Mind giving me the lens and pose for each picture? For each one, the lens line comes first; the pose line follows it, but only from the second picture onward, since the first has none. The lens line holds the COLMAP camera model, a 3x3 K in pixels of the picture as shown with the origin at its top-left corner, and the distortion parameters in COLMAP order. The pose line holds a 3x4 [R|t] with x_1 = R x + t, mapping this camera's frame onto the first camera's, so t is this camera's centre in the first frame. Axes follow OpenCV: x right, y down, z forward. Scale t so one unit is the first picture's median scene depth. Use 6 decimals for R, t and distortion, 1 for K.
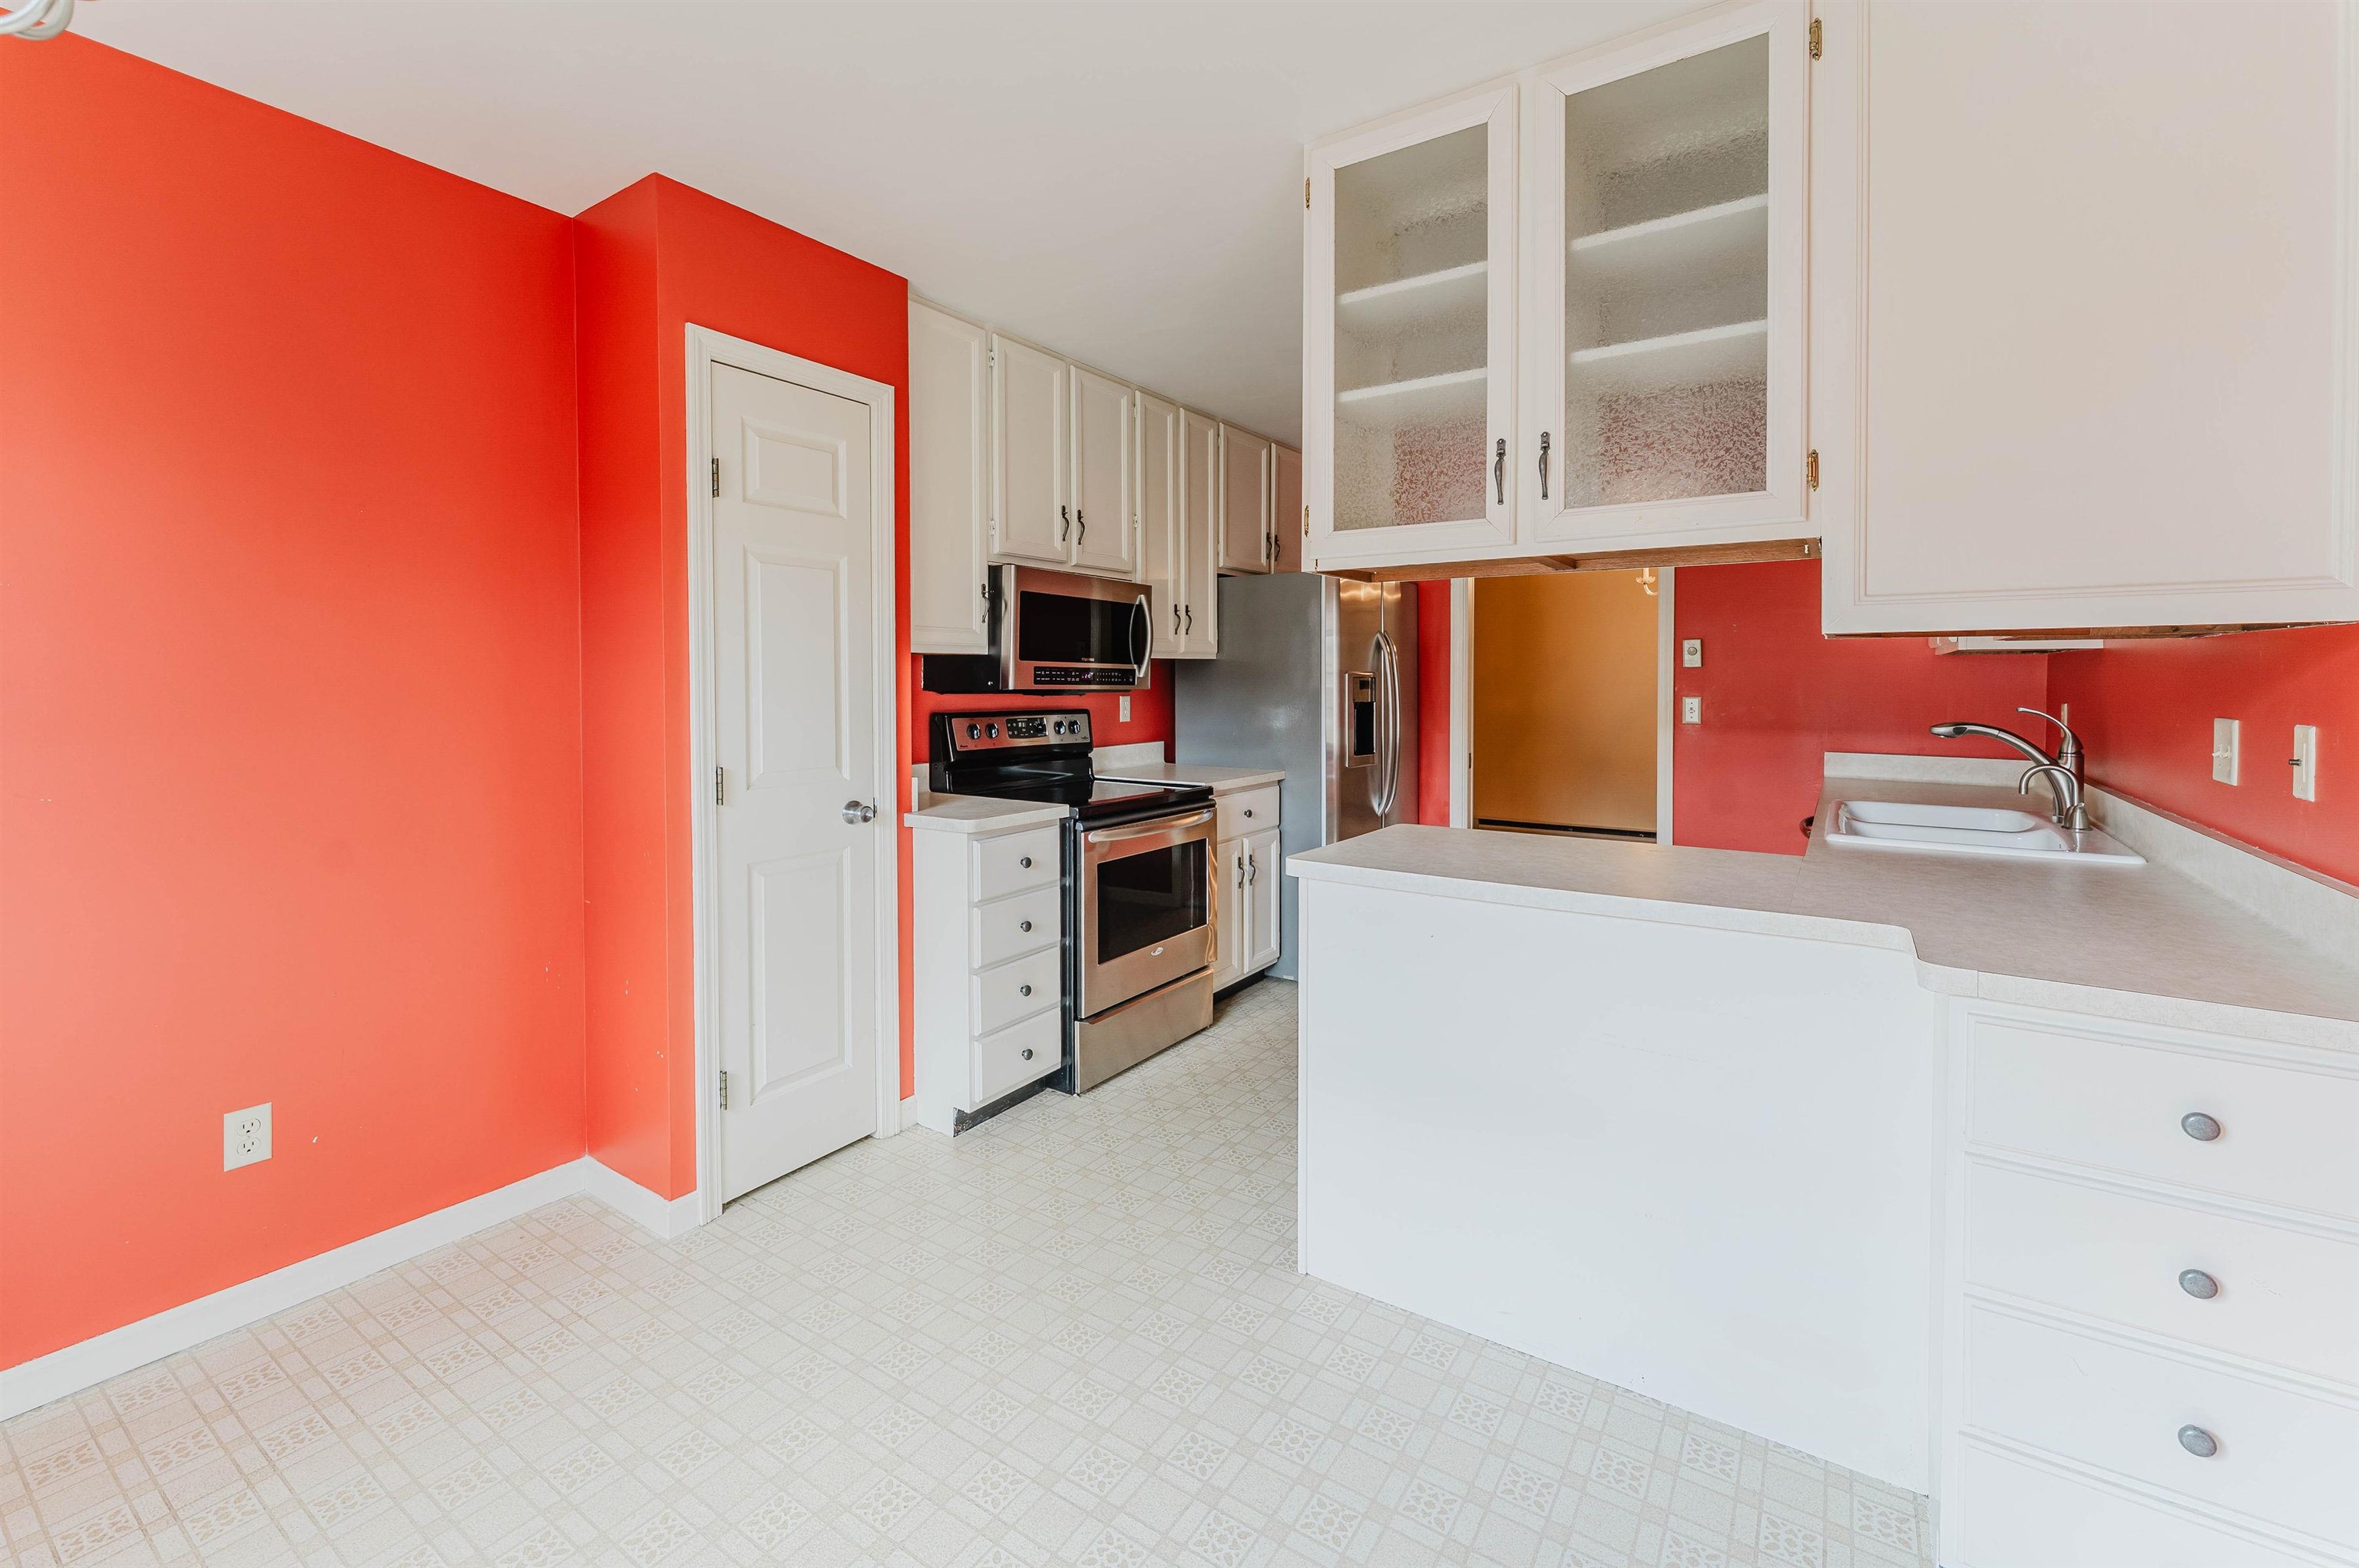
lens RADIAL K [[981.0, 0, 1121.9], [0, 981.0, 696.3], [0, 0, 1]] dist [0.000334, -0.000031]
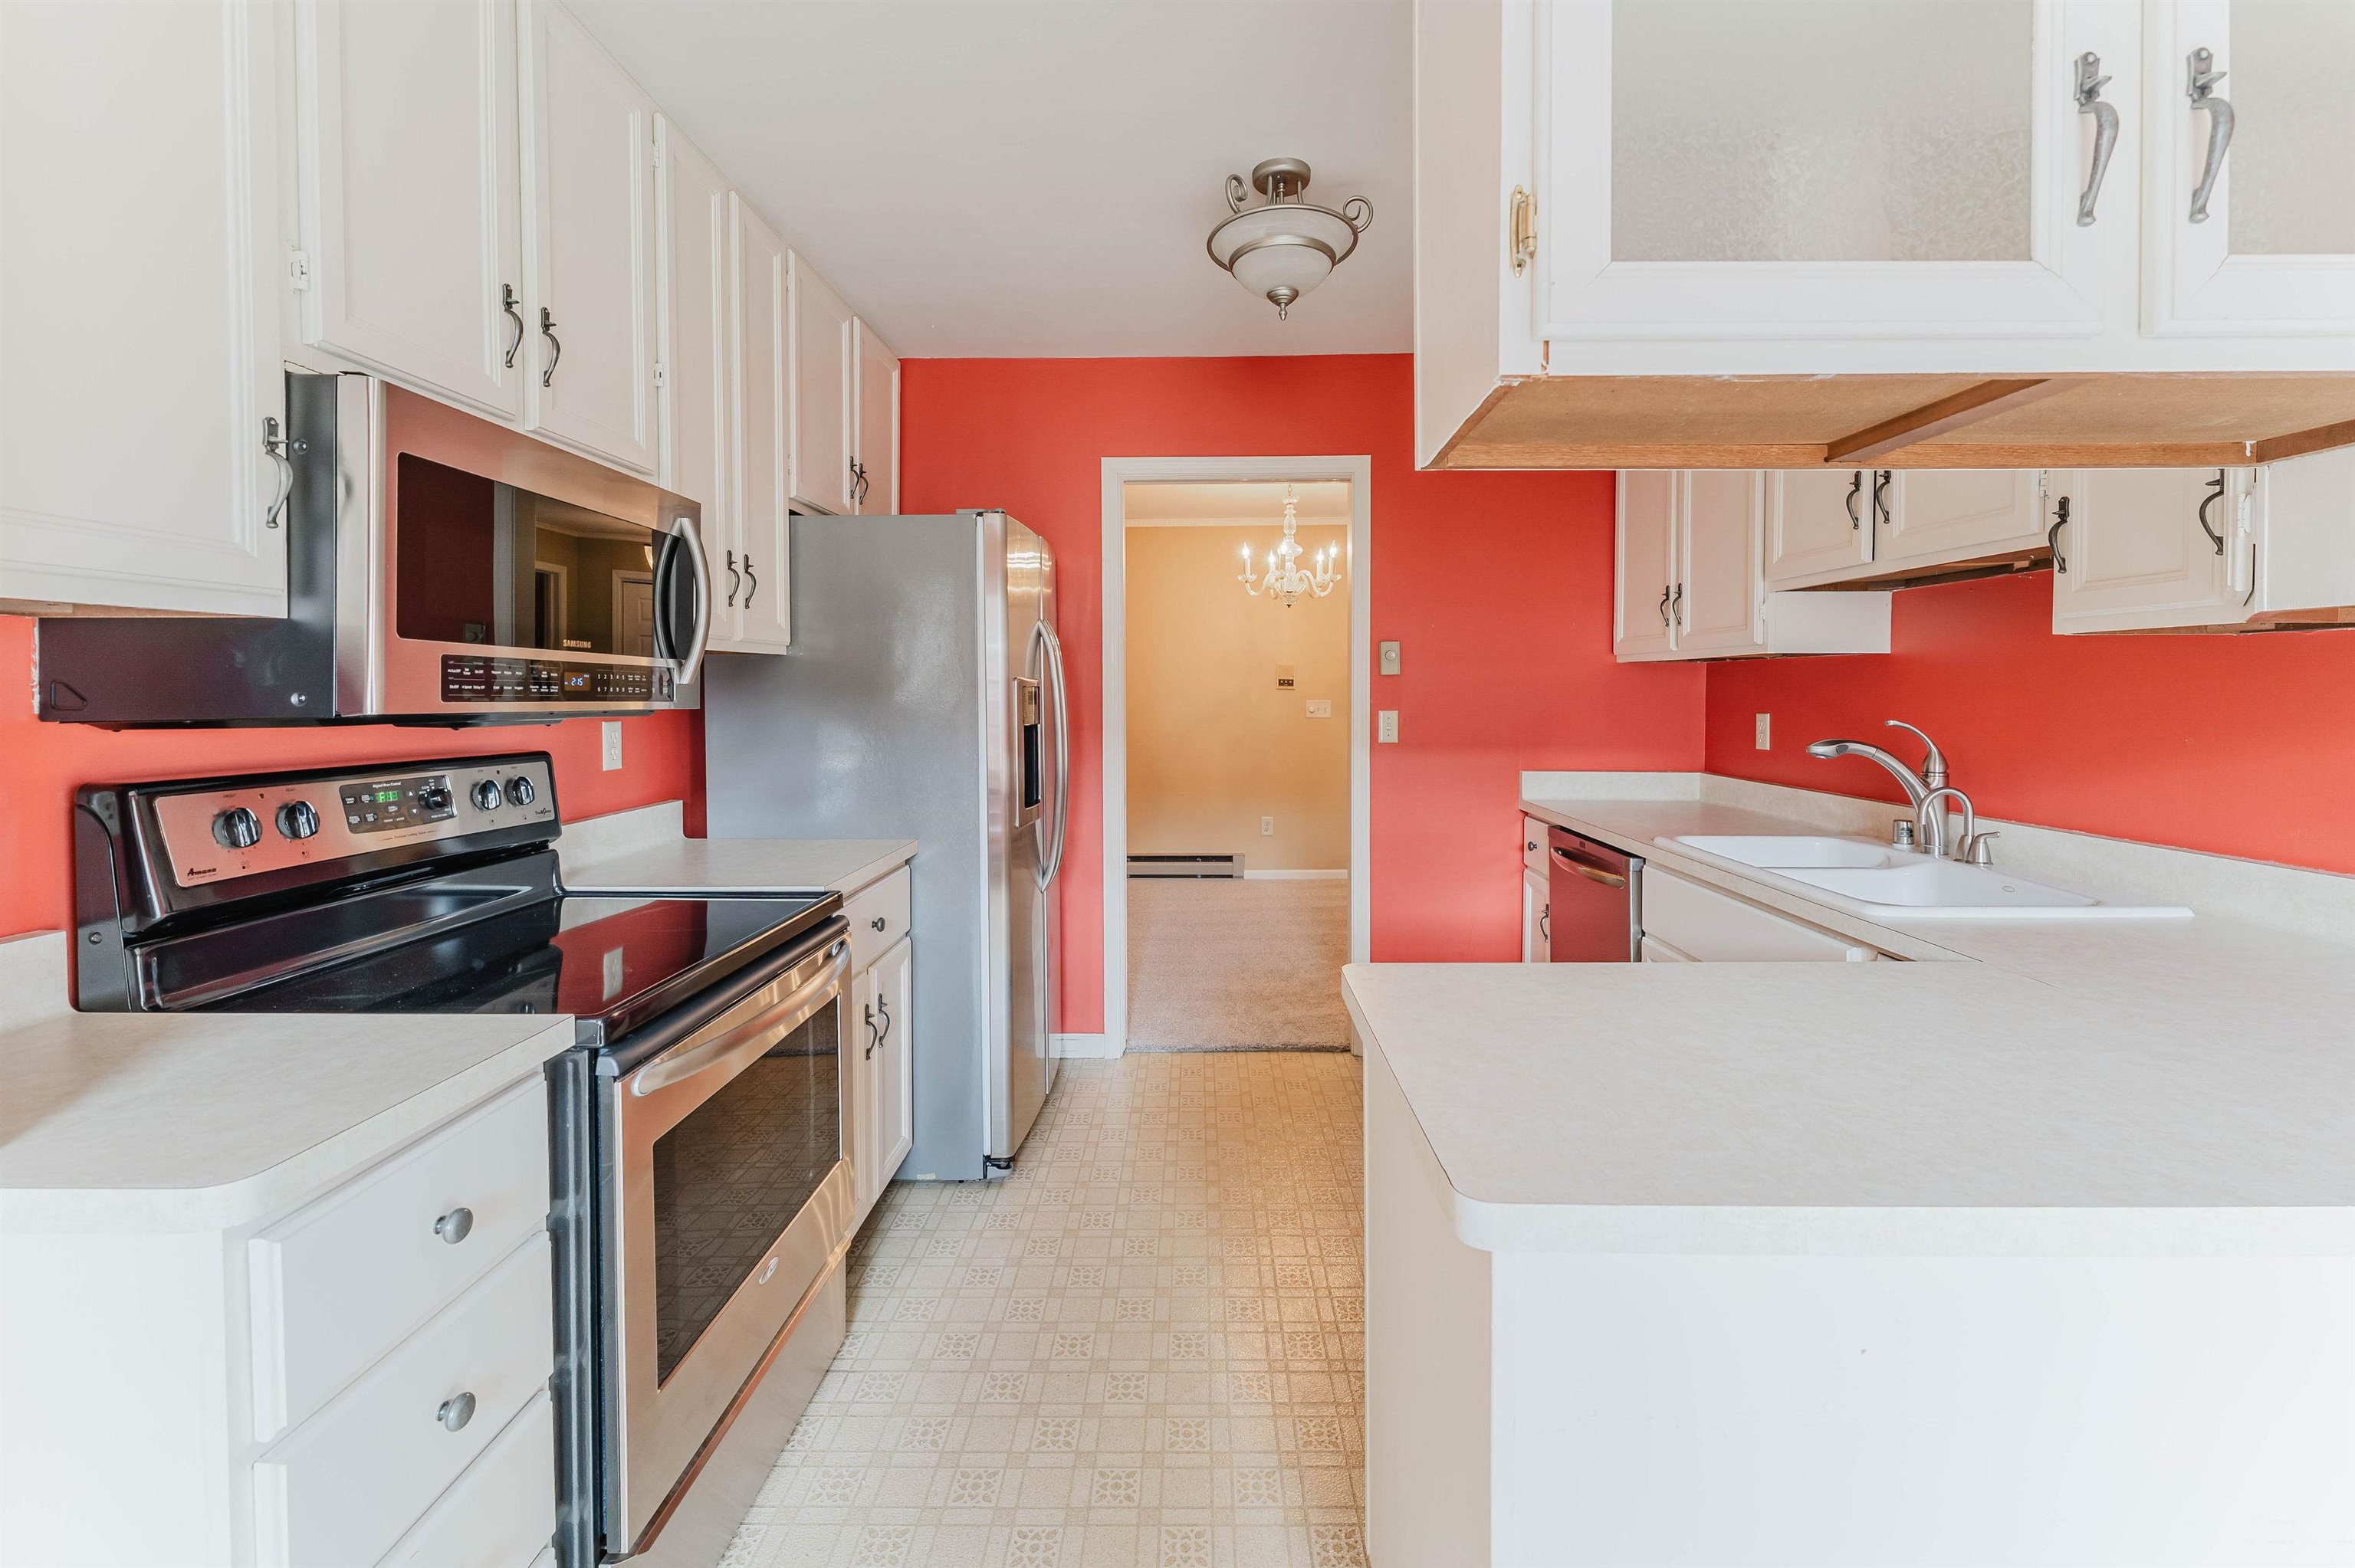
lens RADIAL K [[999.5, 0, 1153.5], [0, 999.5, 711.6], [0, 0, 1]] dist [-0.009693, -0.000004]
pose [[0.823758, -0.013481, 0.566781, -0.073620], [0.012233, 0.999907, 0.006004, -0.006237], [-0.566809, 0.001988, 0.823847, 0.469023]]
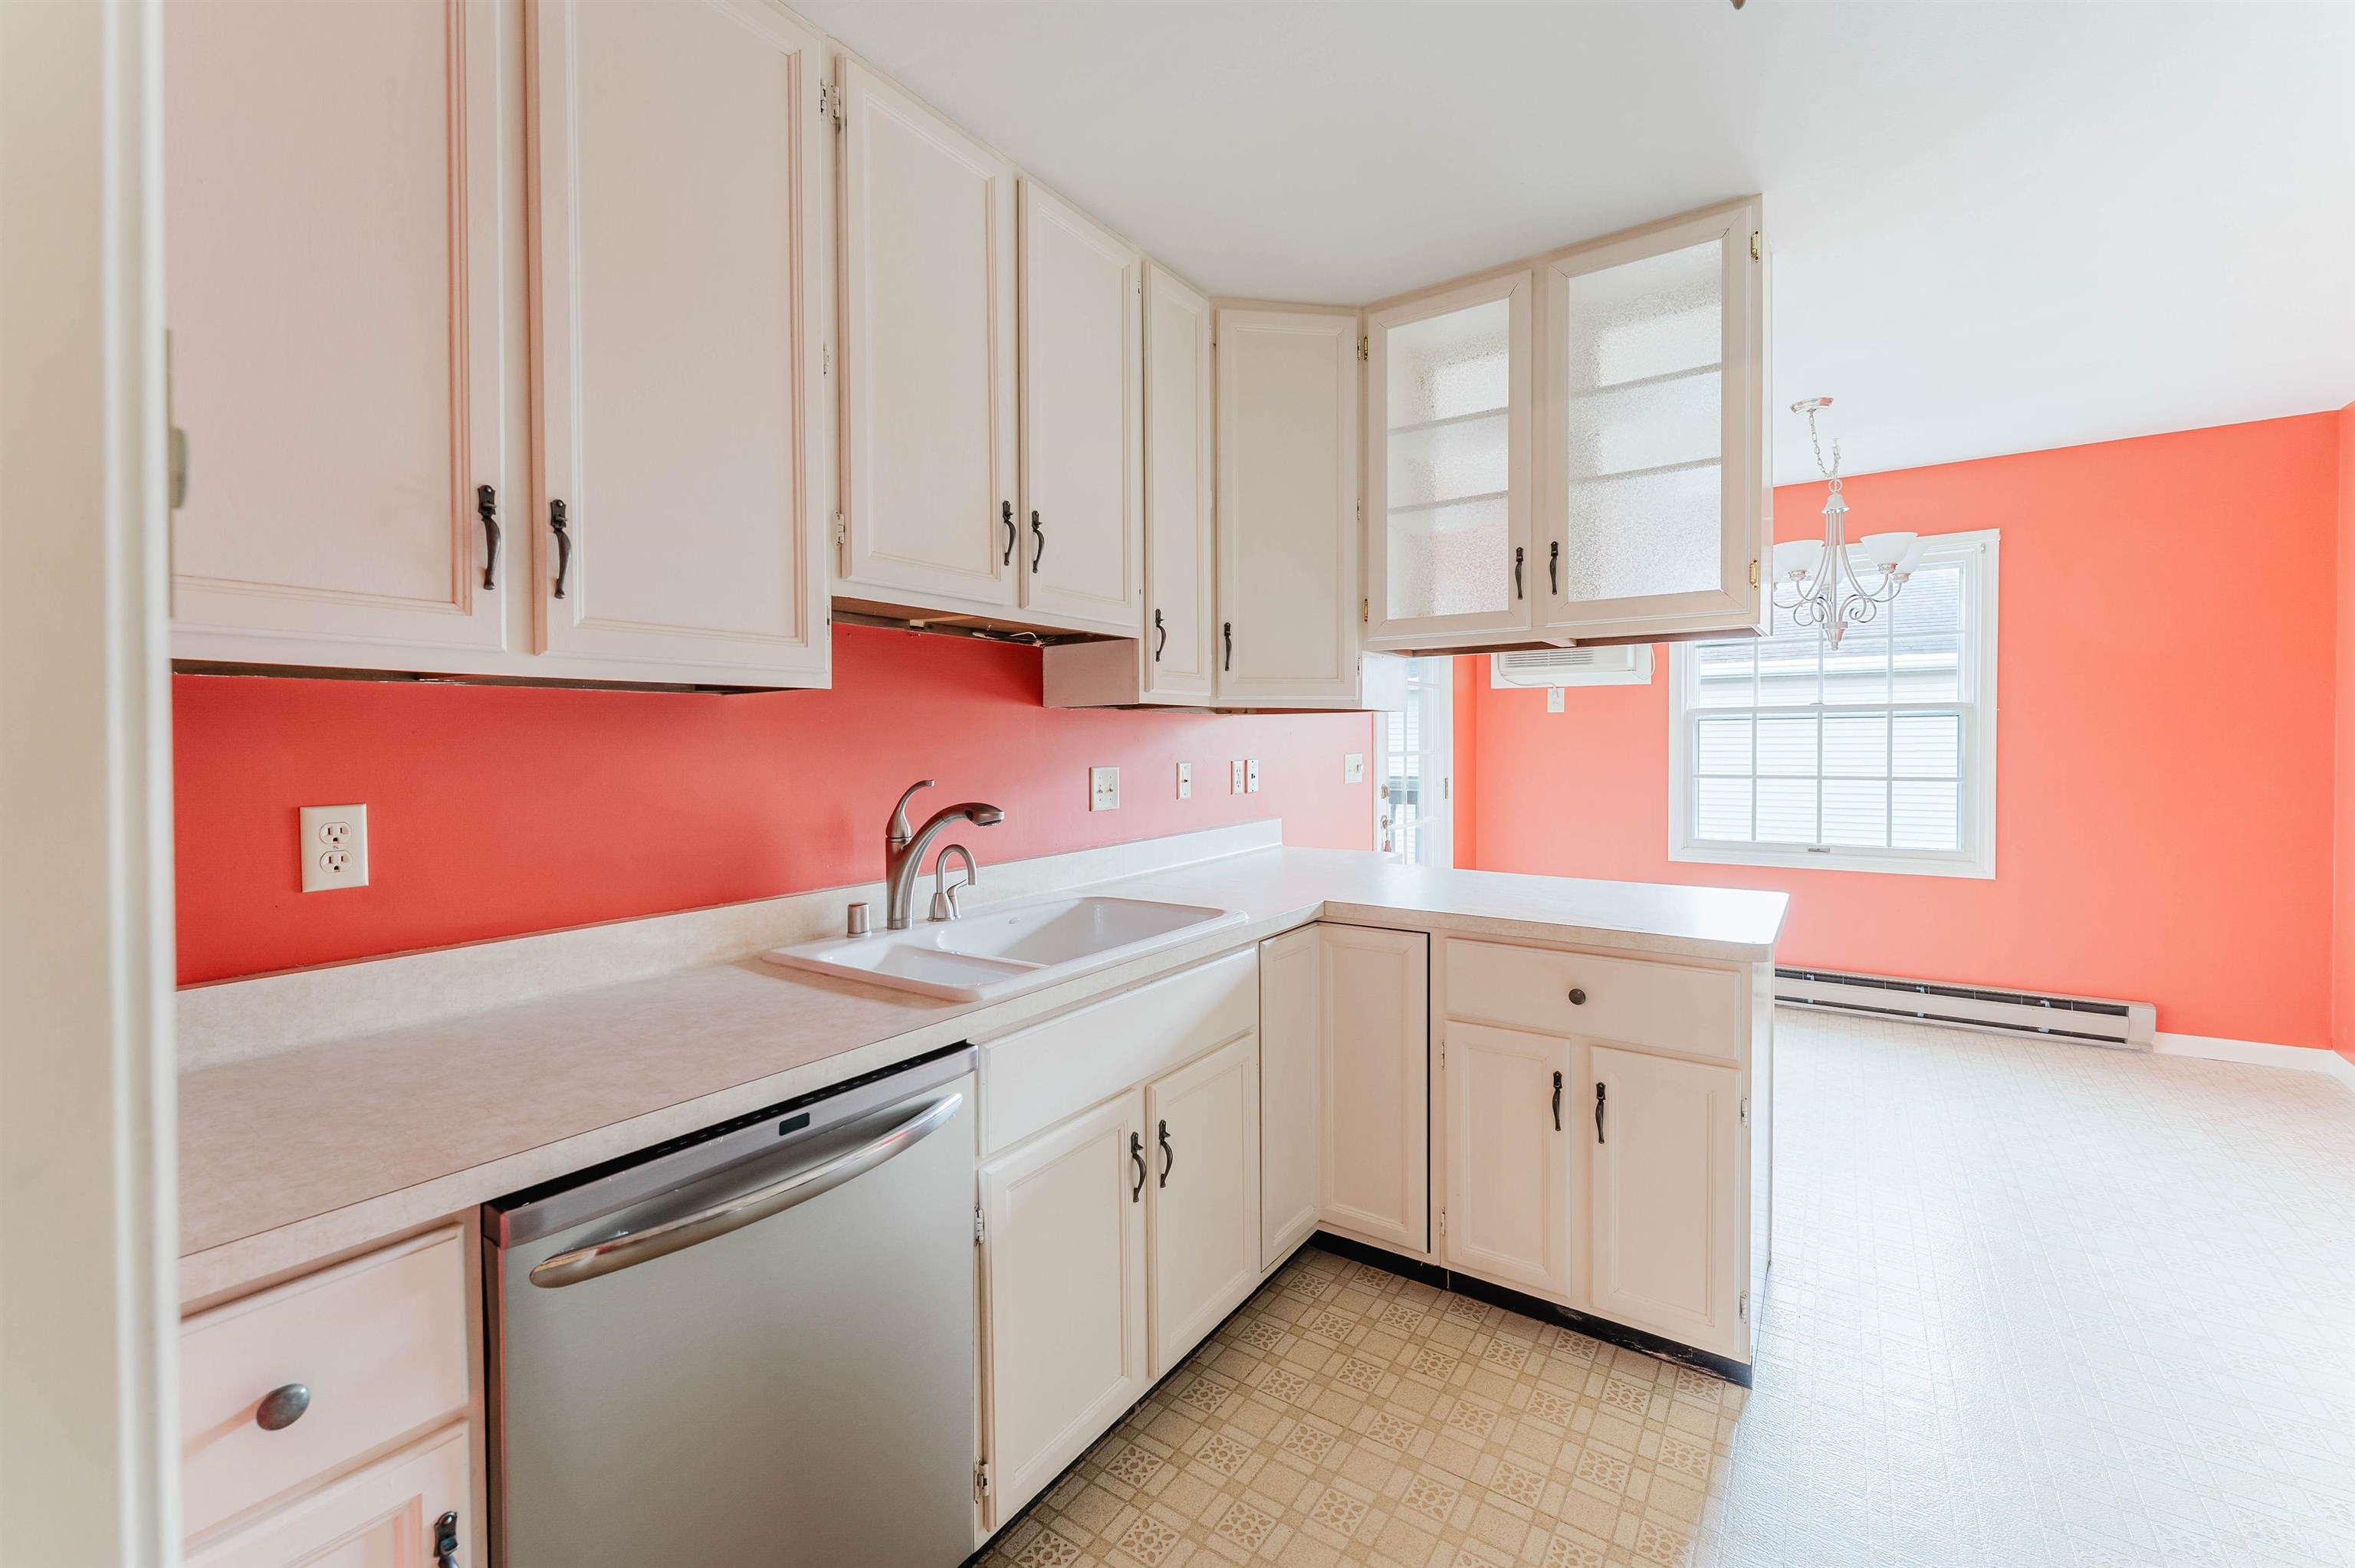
lens RADIAL K [[955.3, 0, 1177.1], [0, 955.3, 767.2], [0, 0, 1]] dist [0.000719, -0.000066]
pose [[-0.999500, 0.010491, -0.029831, 0.540105], [0.009145, 0.998951, 0.044880, -0.020495], [0.030271, 0.044585, -0.998547, 1.240602]]
